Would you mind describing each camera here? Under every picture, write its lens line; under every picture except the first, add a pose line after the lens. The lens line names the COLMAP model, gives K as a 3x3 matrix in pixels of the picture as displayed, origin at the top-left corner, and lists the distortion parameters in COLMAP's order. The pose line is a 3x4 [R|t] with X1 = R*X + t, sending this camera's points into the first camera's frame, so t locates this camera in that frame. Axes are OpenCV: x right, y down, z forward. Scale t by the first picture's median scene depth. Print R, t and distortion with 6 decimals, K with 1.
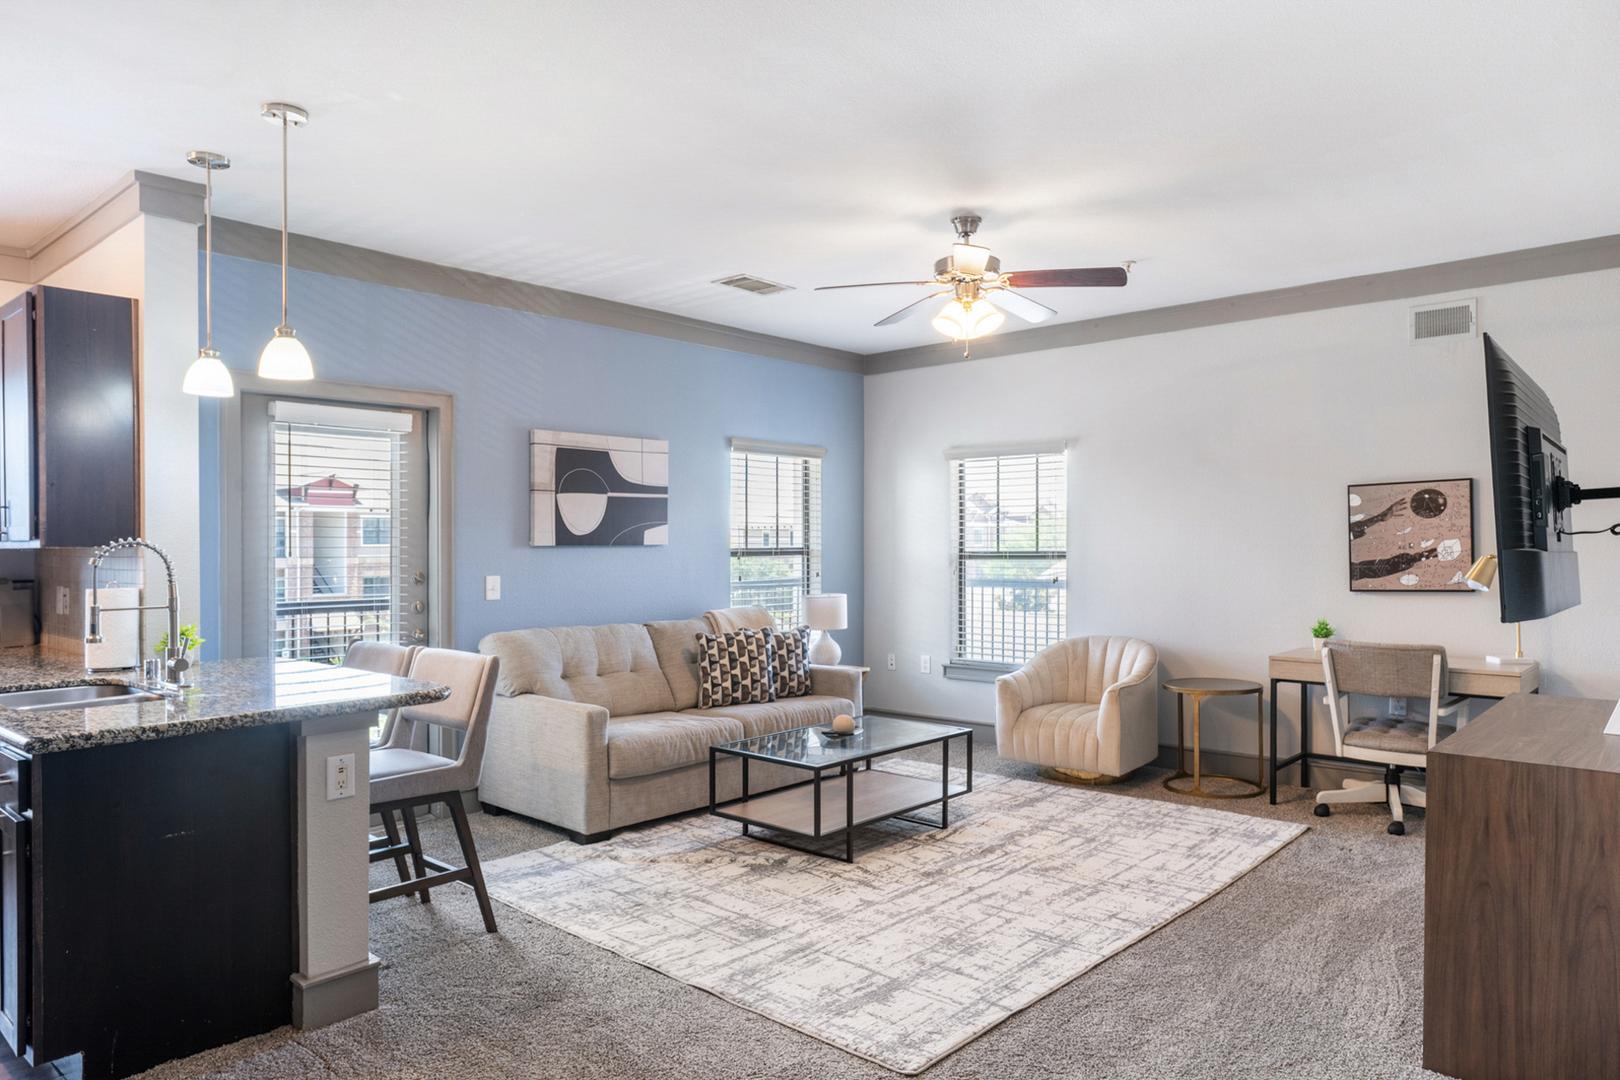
lens RADIAL K [[1037.0, 0, 853.4], [0, 1037.0, 540.6], [0, 0, 1]] dist [-0.004076, 0.000277]
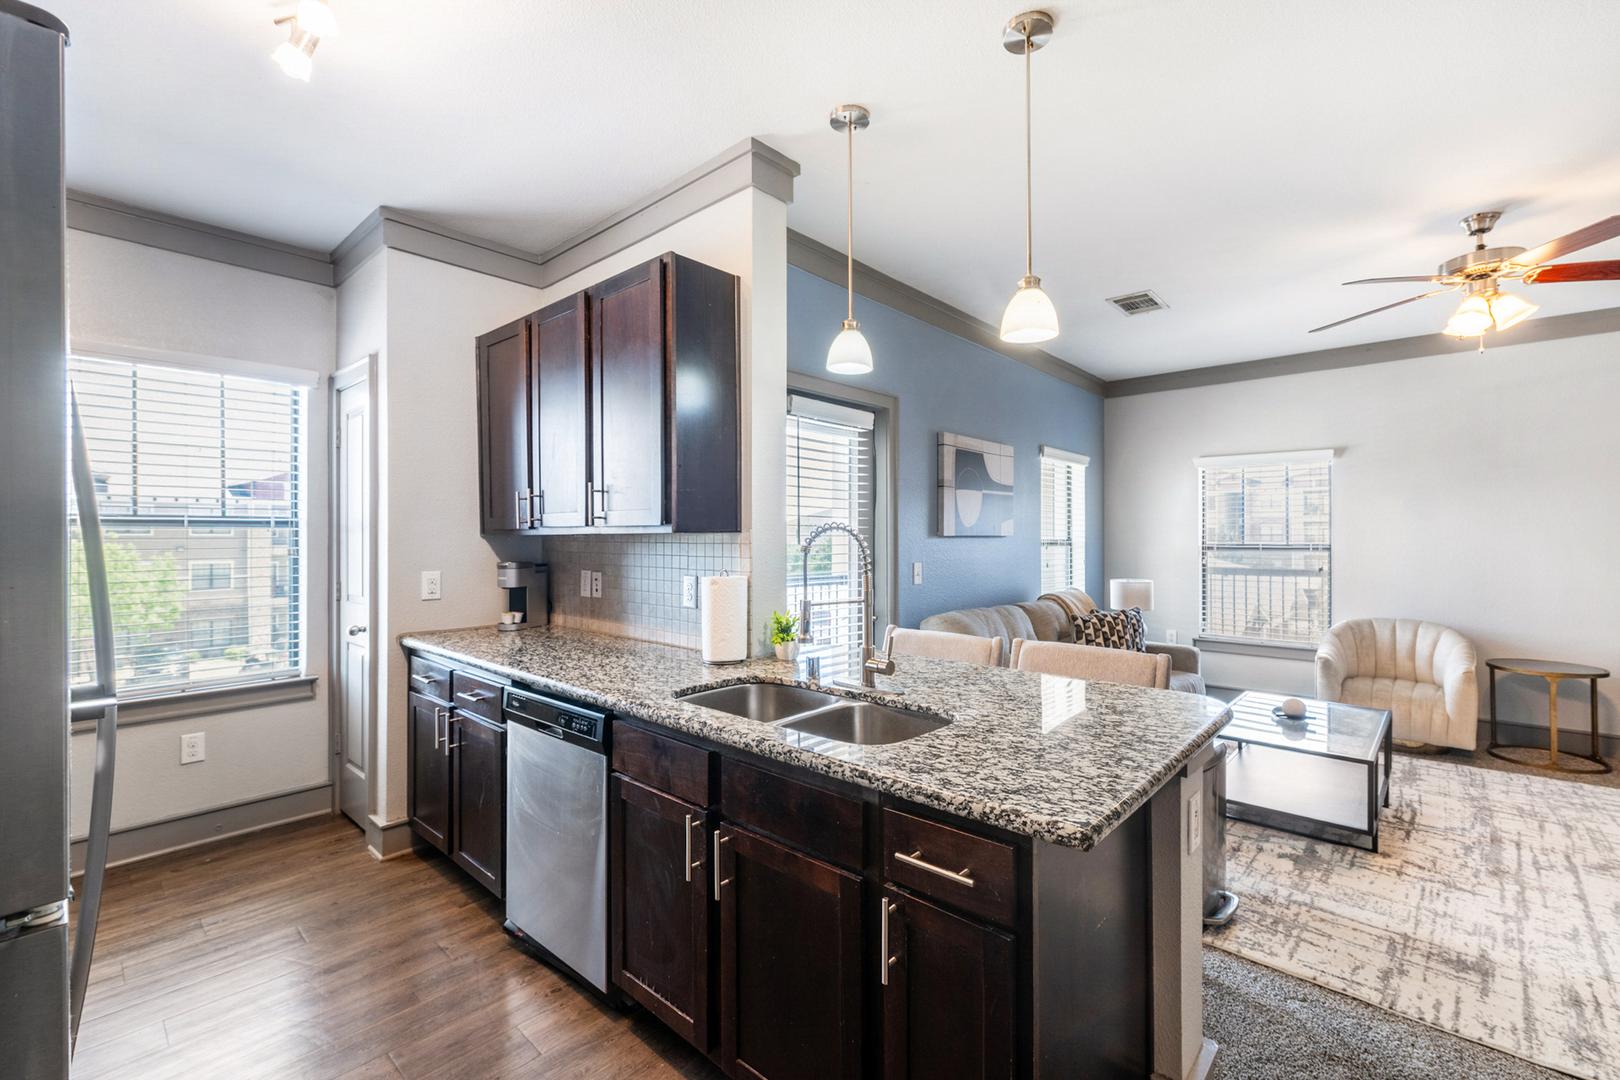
lens RADIAL K [[663.5, 0, 779.2], [0, 663.5, 536.2], [0, 0, 1]] dist [-0.007421, 0.000478]
pose [[0.999458, 0.008674, -0.031770, -0.459207], [-0.008606, 0.999960, 0.002292, 0.005027], [0.031789, -0.002017, 0.999493, 0.277475]]
